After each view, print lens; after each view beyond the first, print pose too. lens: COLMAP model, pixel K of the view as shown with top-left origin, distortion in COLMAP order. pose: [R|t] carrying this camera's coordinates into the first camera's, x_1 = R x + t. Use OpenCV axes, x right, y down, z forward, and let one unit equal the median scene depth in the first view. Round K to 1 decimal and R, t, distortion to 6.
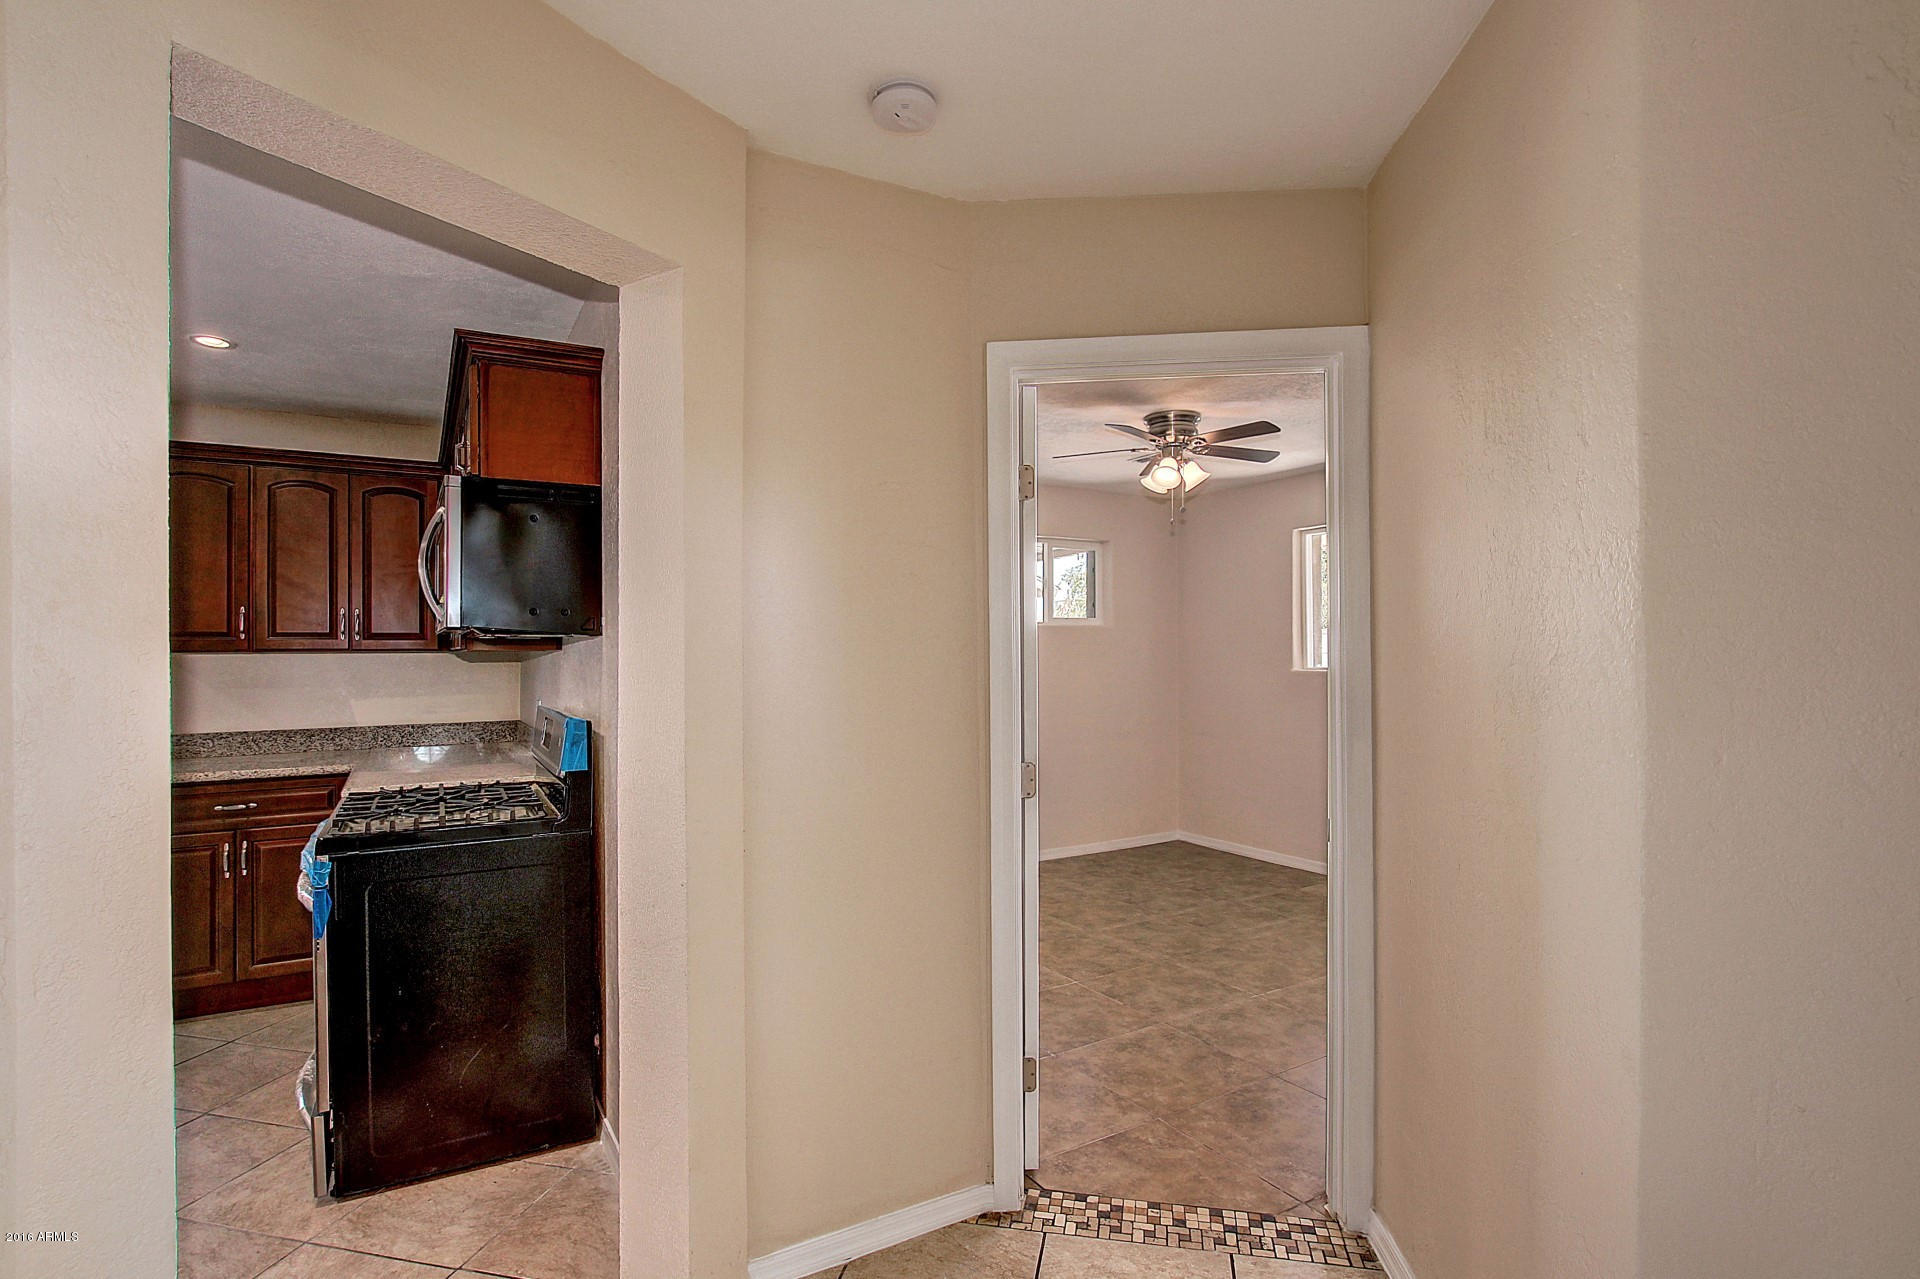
lens RADIAL K [[916.8, 0, 962.3], [0, 916.8, 647.4], [0, 0, 1]] dist [-0.040439, 0.006694]
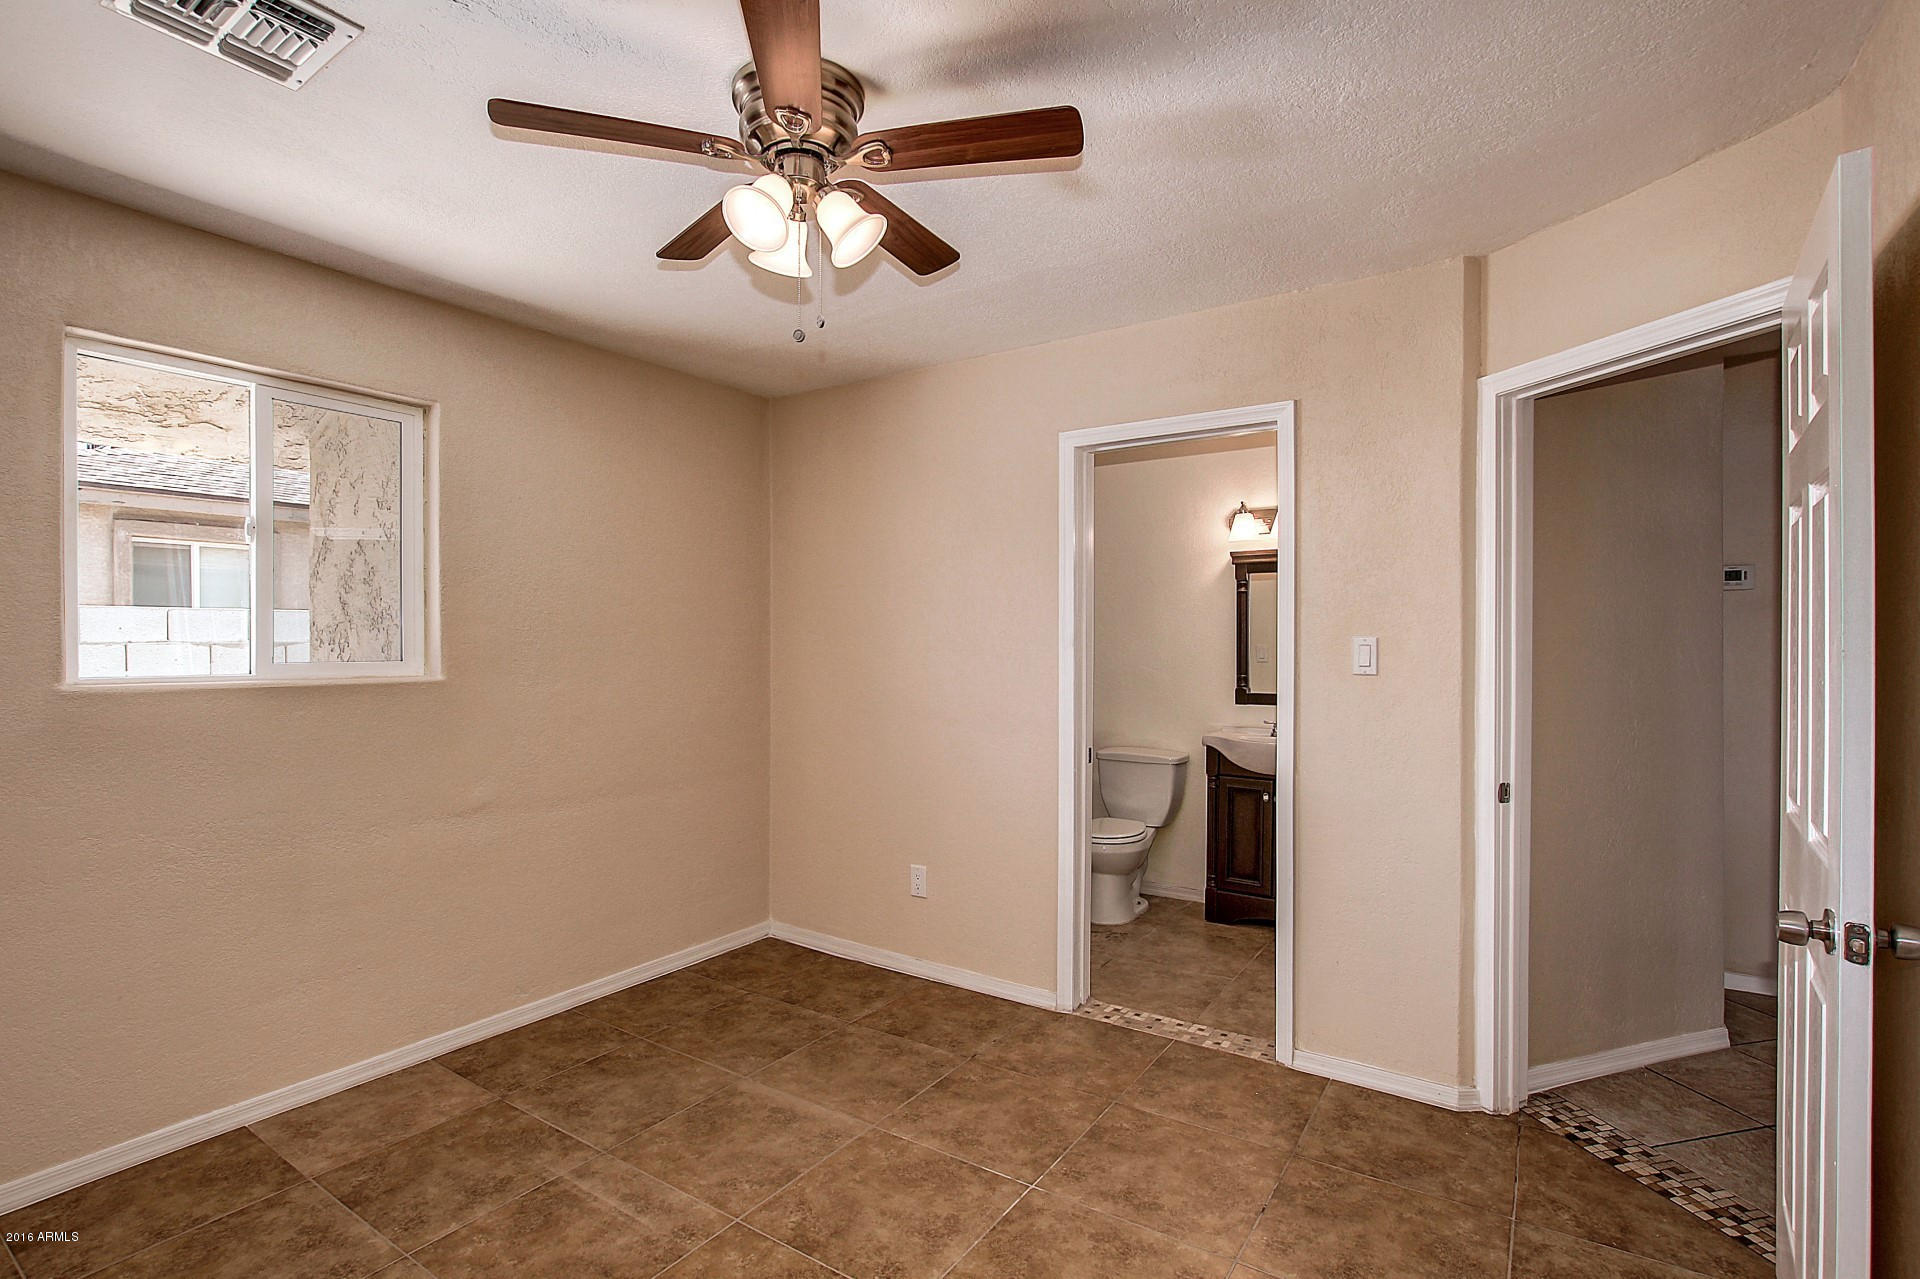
lens RADIAL K [[916.8, 0, 962.3], [0, 916.8, 647.4], [0, 0, 1]] dist [-0.040439, 0.006694]
pose [[-0.406131, -0.000228, 0.913815, -0.220987], [0.003113, 0.999994, 0.001633, 0.017075], [-0.913809, 0.003508, -0.406128, 1.312587]]
